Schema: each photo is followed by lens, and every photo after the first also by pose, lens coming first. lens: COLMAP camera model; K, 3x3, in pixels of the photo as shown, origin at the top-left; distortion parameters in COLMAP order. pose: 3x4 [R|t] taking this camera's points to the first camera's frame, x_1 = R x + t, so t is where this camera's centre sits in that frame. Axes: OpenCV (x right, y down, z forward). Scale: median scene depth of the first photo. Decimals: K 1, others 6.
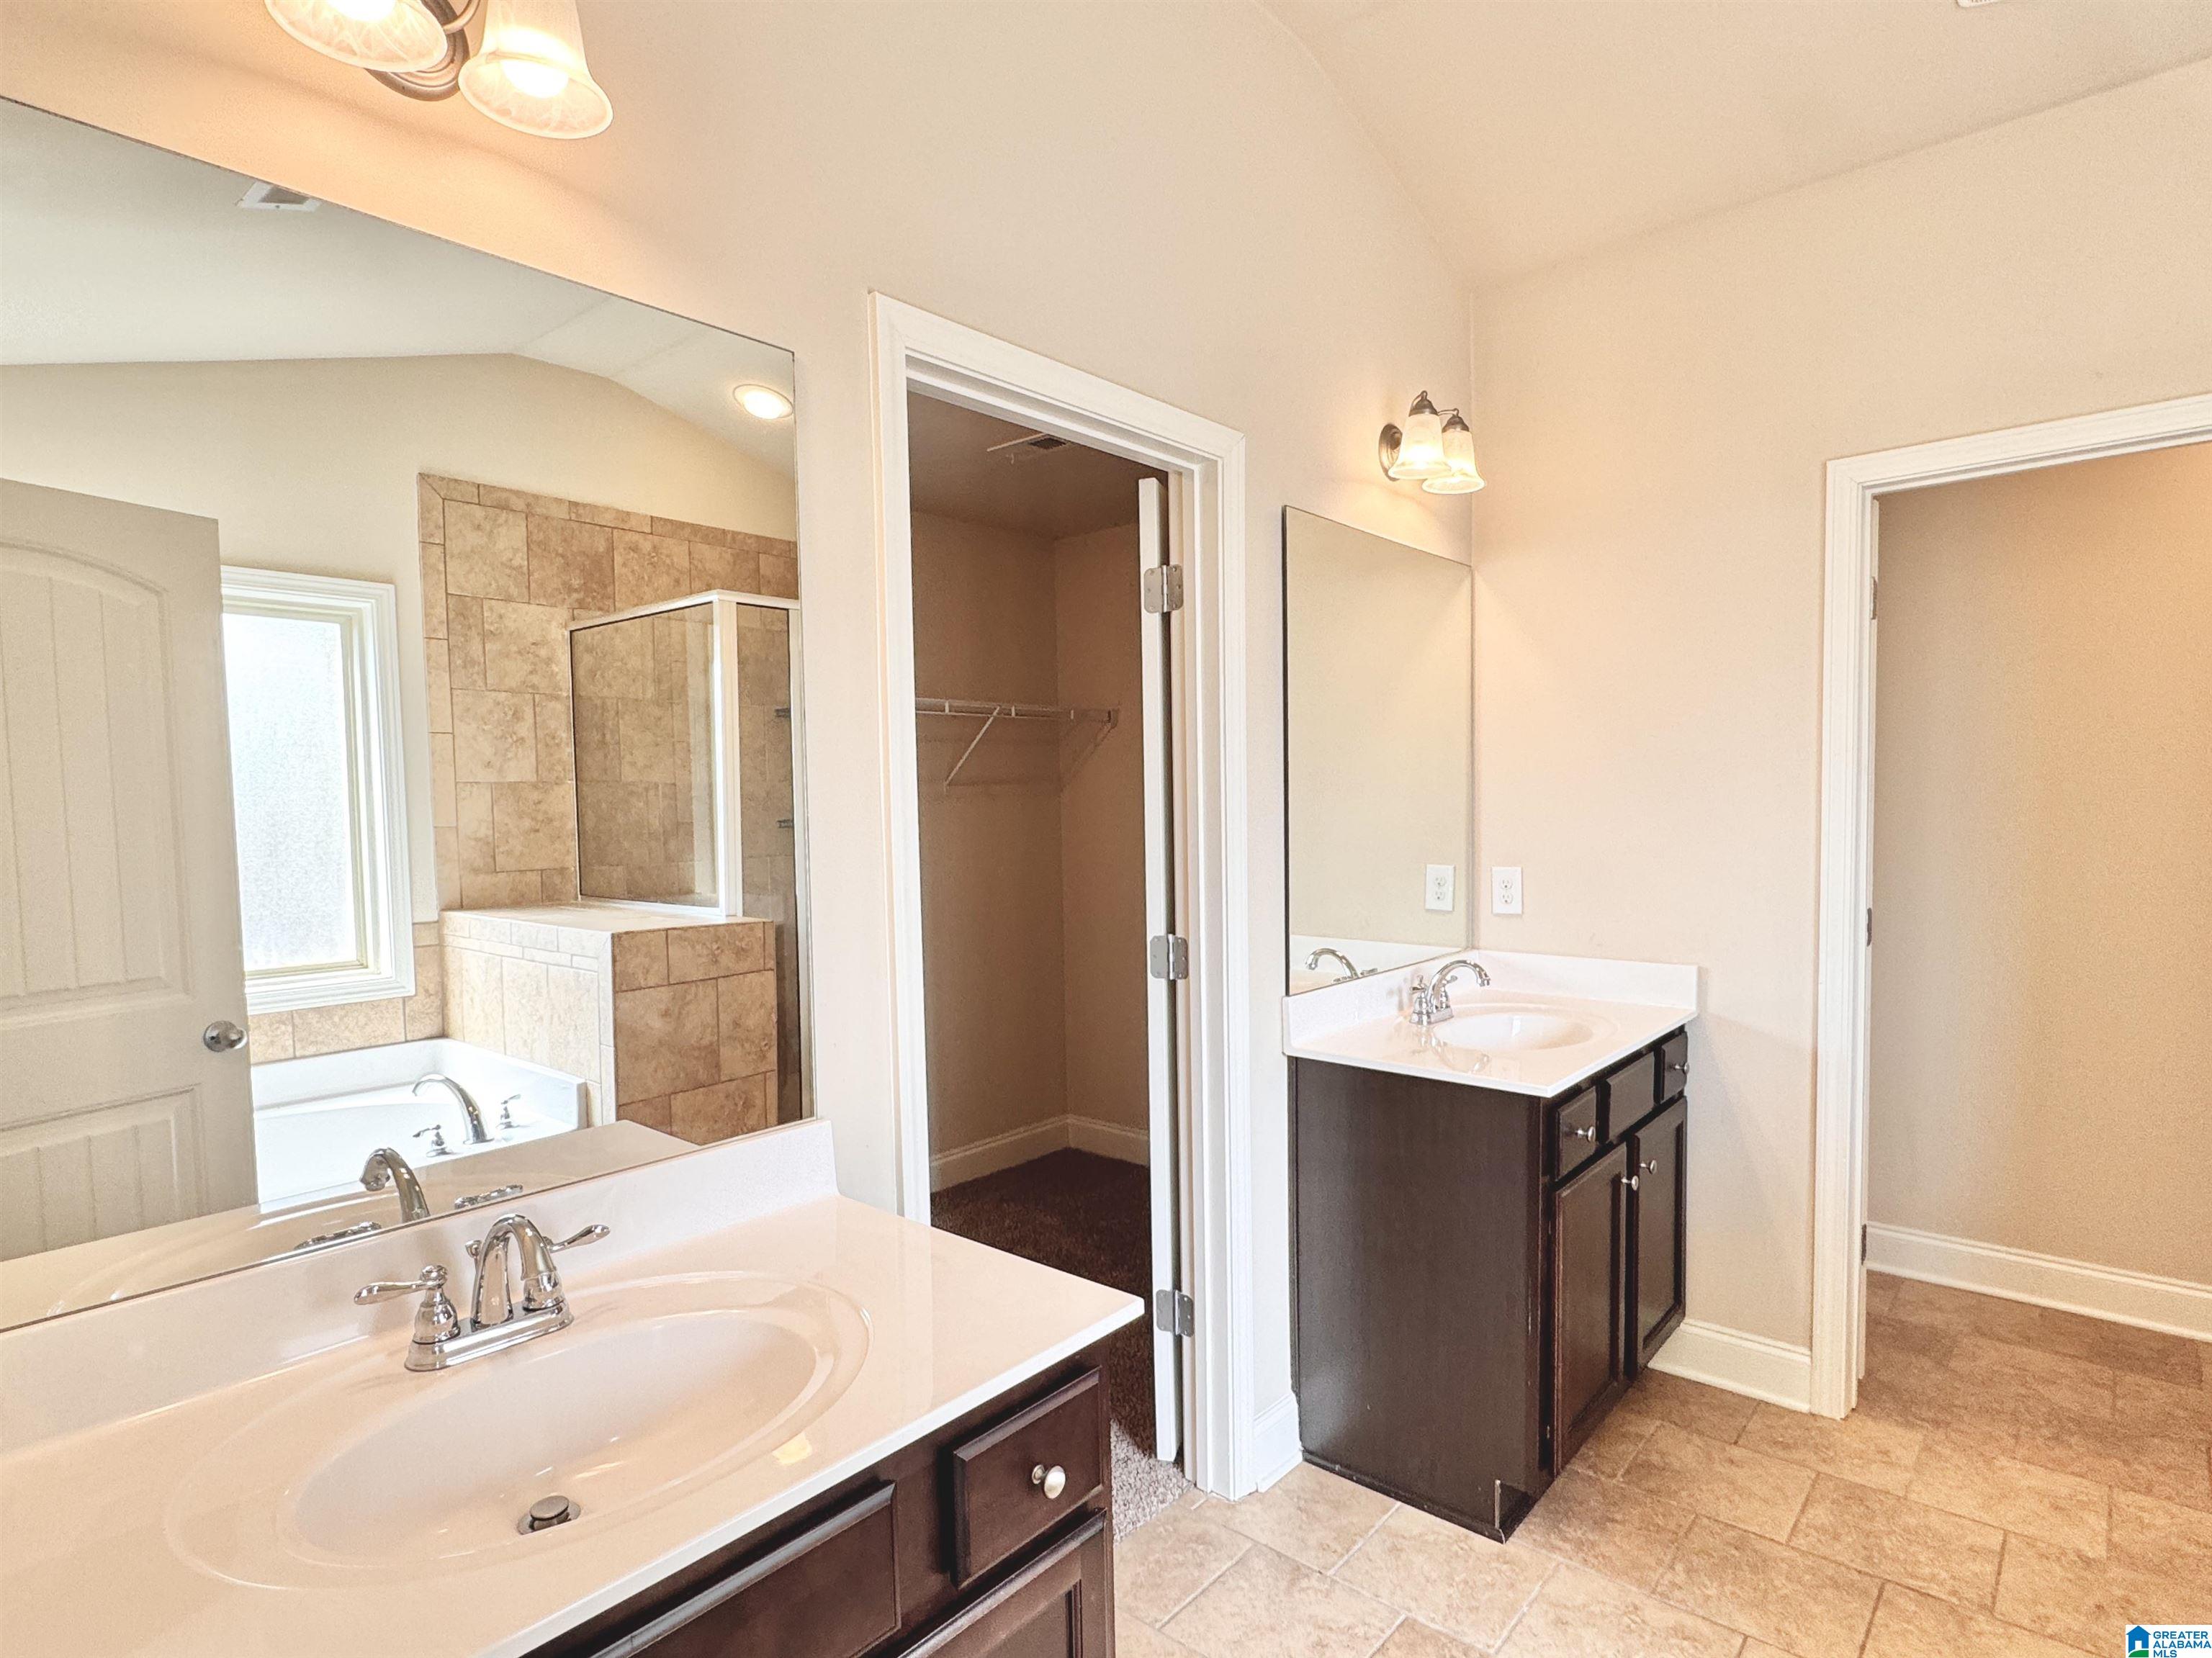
lens RADIAL K [[1167.9, 0, 1106.6], [0, 1167.9, 865.5], [0, 0, 1]] dist [-0.003233, 0.000322]
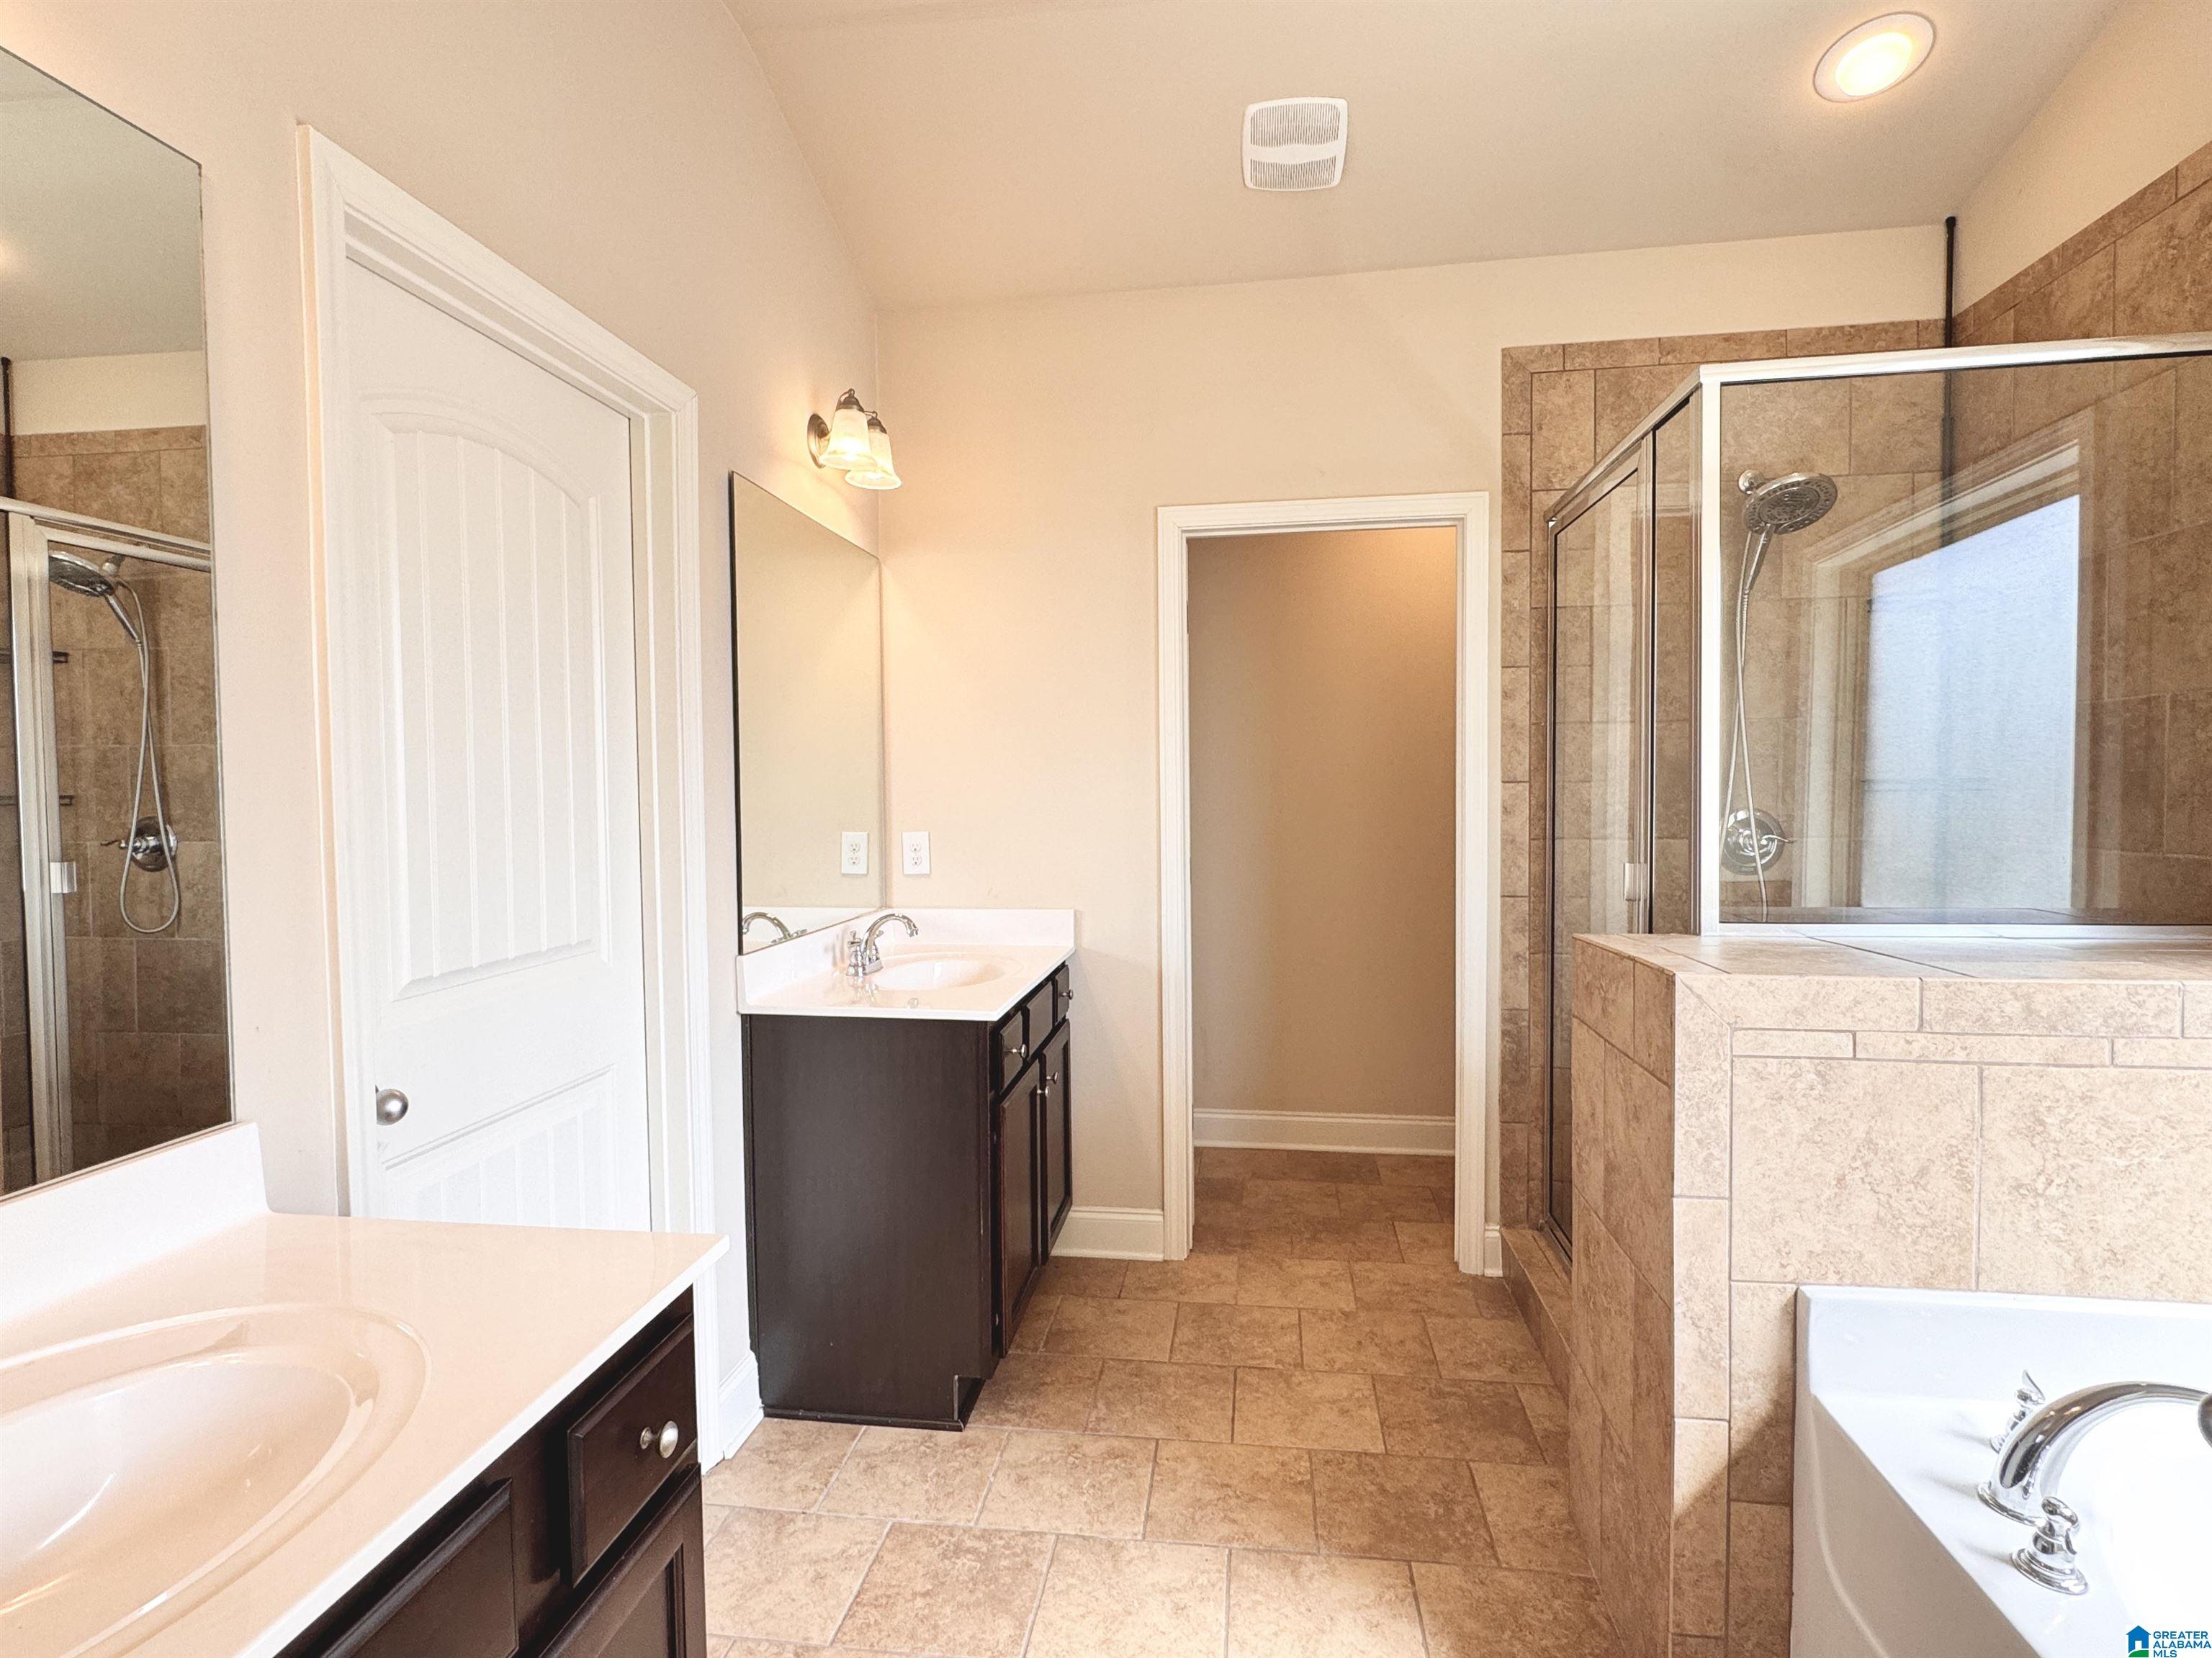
lens RADIAL K [[1112.7, 0, 1106.0], [0, 1112.7, 829.0], [0, 0, 1]] dist [-0.000581, -0.000546]
pose [[0.837586, -0.011508, 0.546184, -0.104379], [0.025883, 0.999491, -0.018634, 0.028776], [-0.545691, 0.029744, 0.837458, 0.020097]]
